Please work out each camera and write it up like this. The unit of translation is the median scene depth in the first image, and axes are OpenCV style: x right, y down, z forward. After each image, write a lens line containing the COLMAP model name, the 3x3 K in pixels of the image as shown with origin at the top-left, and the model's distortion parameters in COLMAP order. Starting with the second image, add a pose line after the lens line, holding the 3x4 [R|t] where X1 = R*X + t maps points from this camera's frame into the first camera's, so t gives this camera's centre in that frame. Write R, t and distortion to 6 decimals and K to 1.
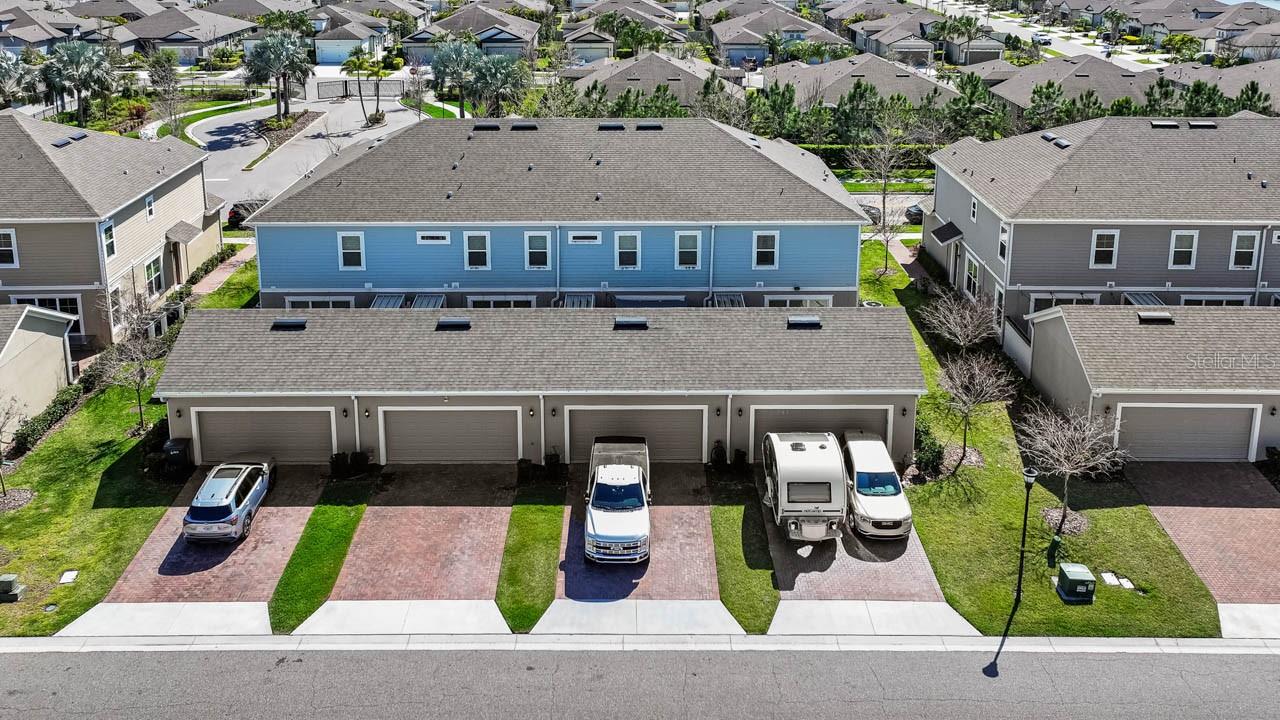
lens RADIAL K [[1038.8, 0, 640.0], [0, 1038.8, 360.0], [0, 0, 1]] dist [0.002880, 0.000350]
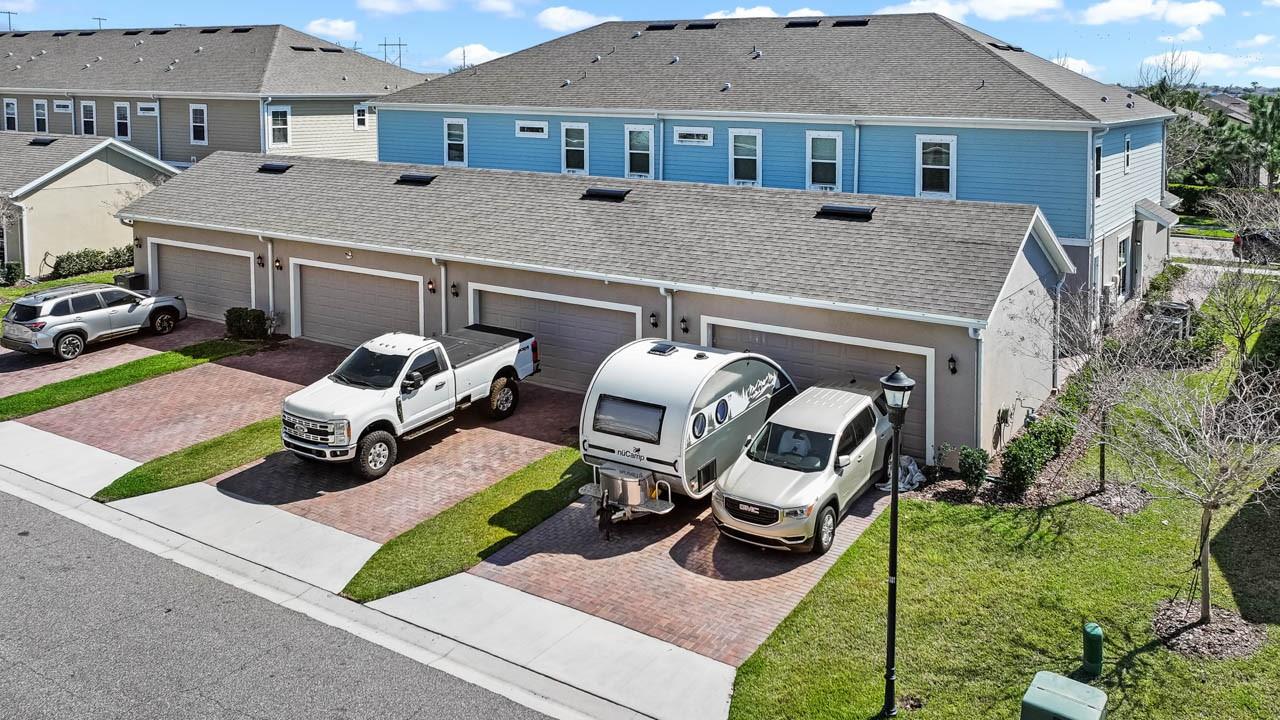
lens RADIAL K [[1063.8, 0, 640.2], [0, 1063.8, 282.2], [0, 0, 1]] dist [-0.001763, -0.005965]
pose [[0.839688, 0.108471, -0.532125, 0.394483], [-0.214403, 0.966469, -0.141315, 0.117158], [0.498954, 0.232750, 0.834789, 0.447186]]
